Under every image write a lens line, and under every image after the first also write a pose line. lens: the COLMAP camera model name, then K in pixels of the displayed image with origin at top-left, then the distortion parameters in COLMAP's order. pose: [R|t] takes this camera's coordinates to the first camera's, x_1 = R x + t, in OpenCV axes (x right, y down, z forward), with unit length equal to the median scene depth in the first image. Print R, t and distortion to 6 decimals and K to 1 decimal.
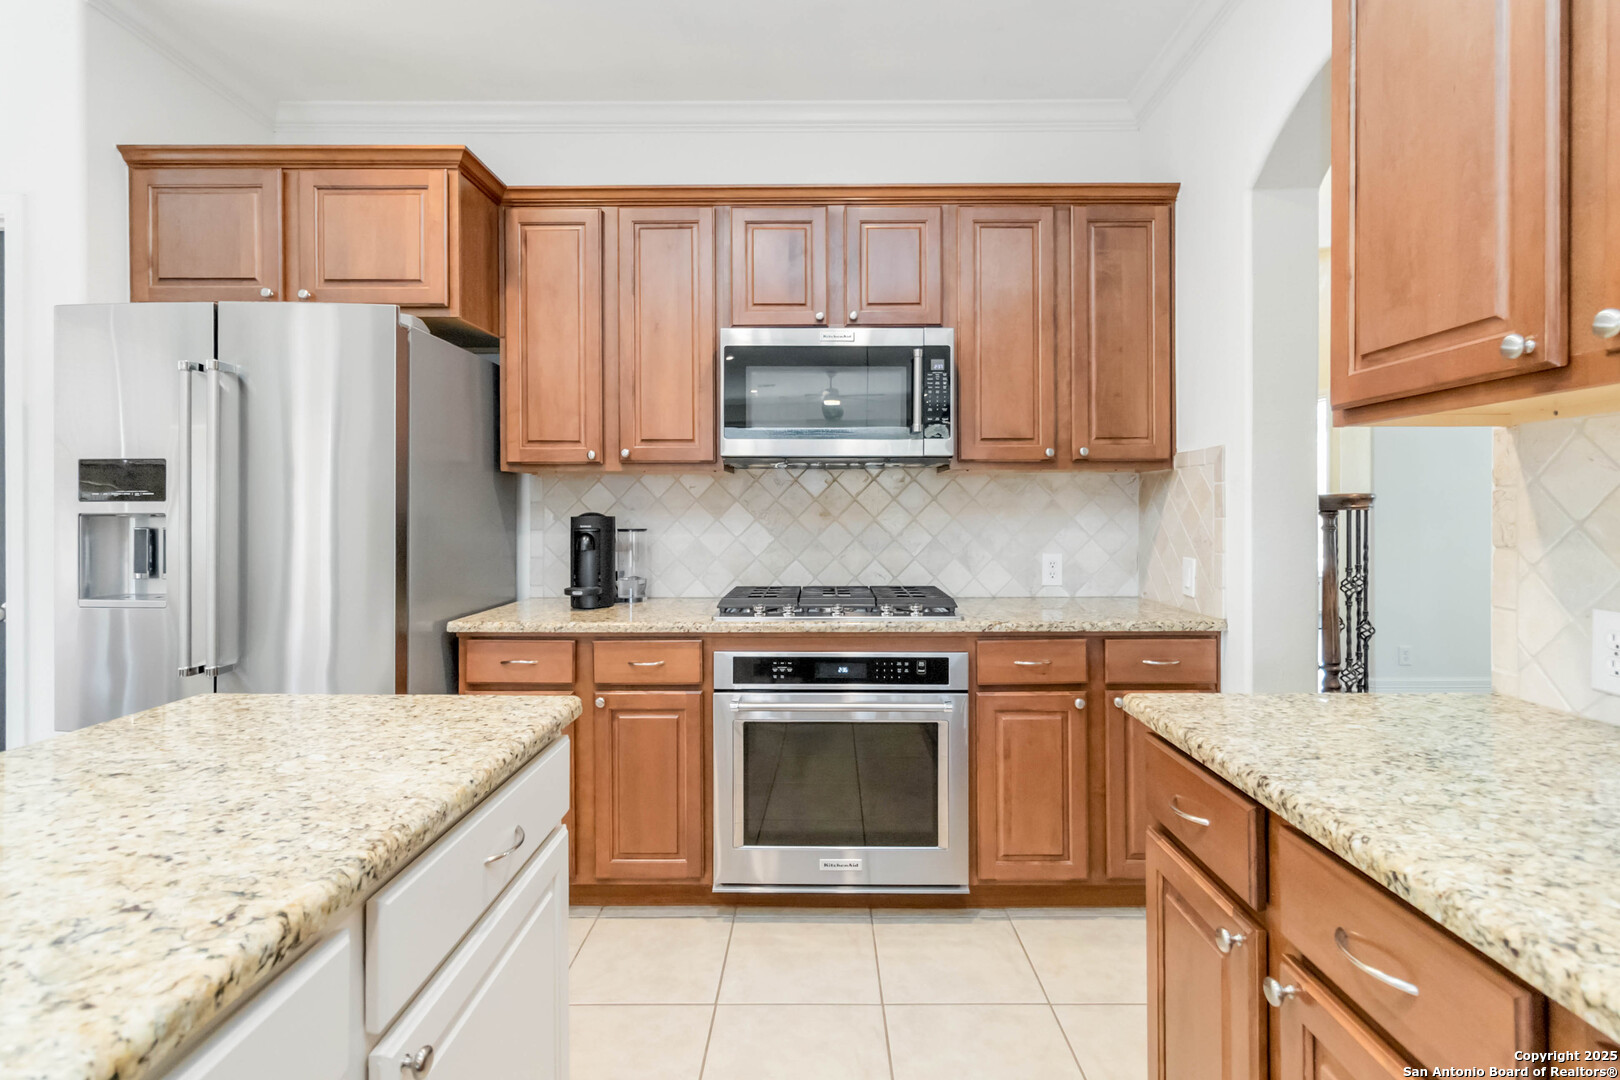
lens RADIAL K [[776.5, 0, 819.9], [0, 776.5, 509.4], [0, 0, 1]] dist [-0.000987, 0.000684]
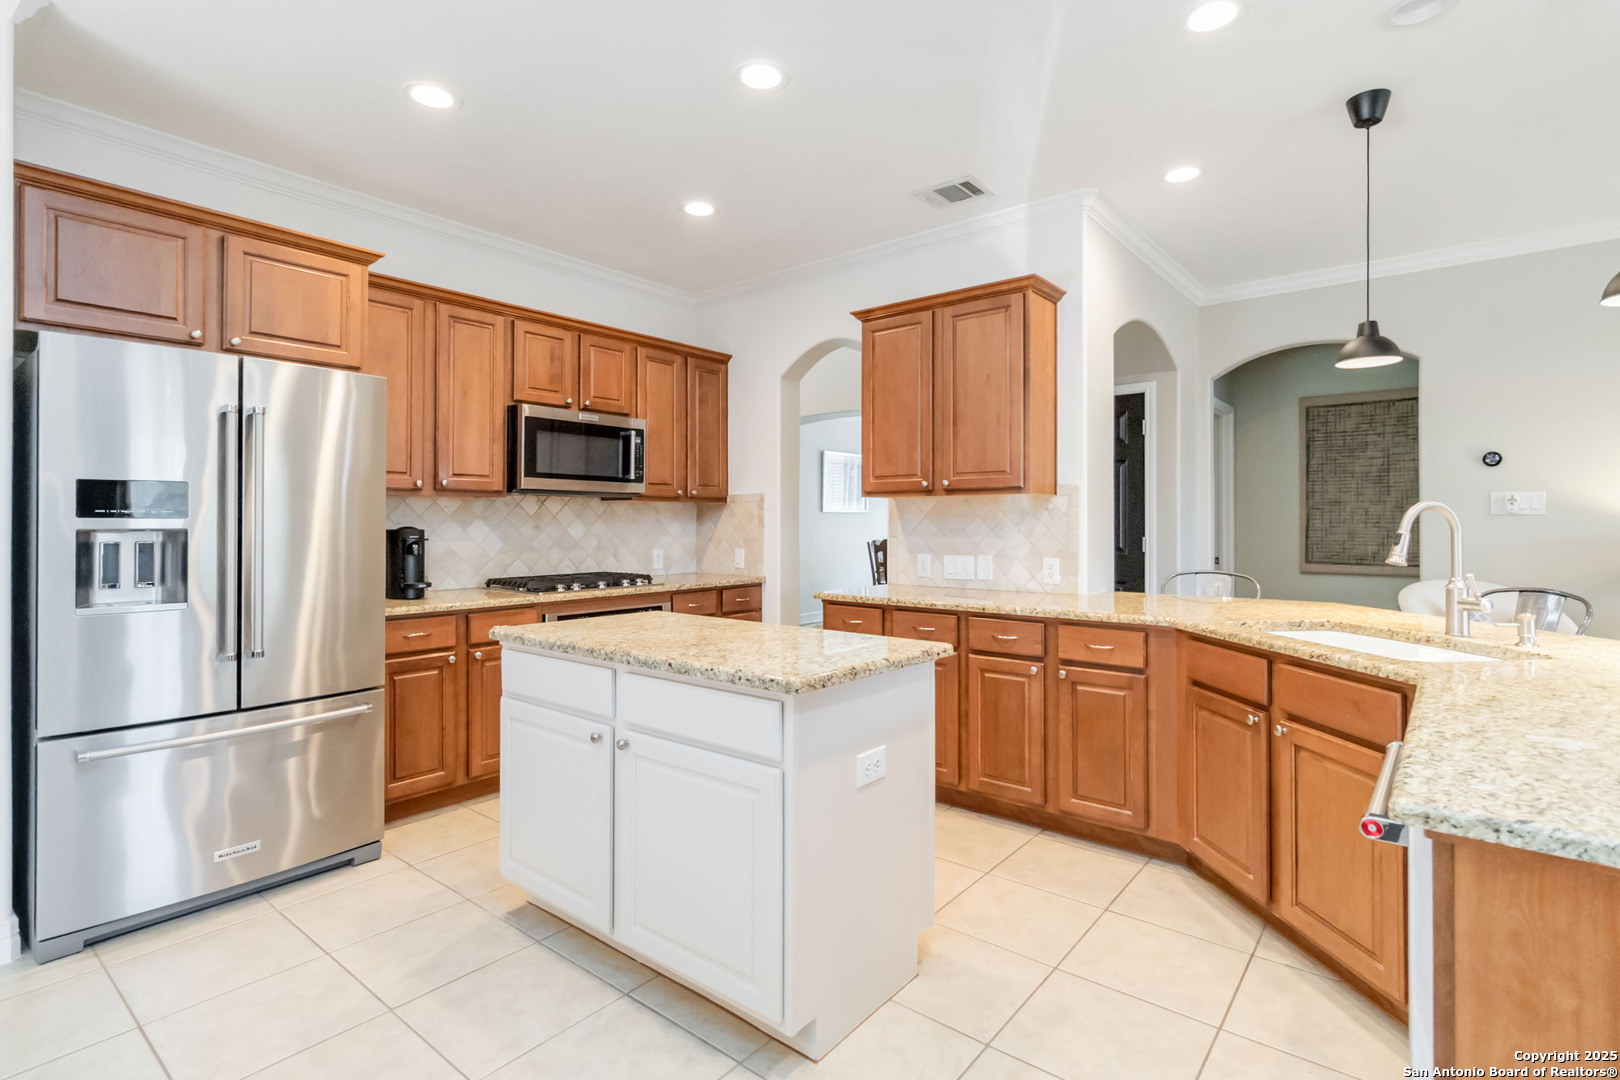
lens RADIAL K [[776.5, 0, 819.6], [0, 776.5, 517.2], [0, 0, 1]] dist [-0.000987, 0.000684]
pose [[0.624207, 0.006559, 0.781231, -0.901892], [-0.003336, 0.999978, -0.005730, -0.006429], [-0.781252, 0.000971, 0.624215, -0.374857]]
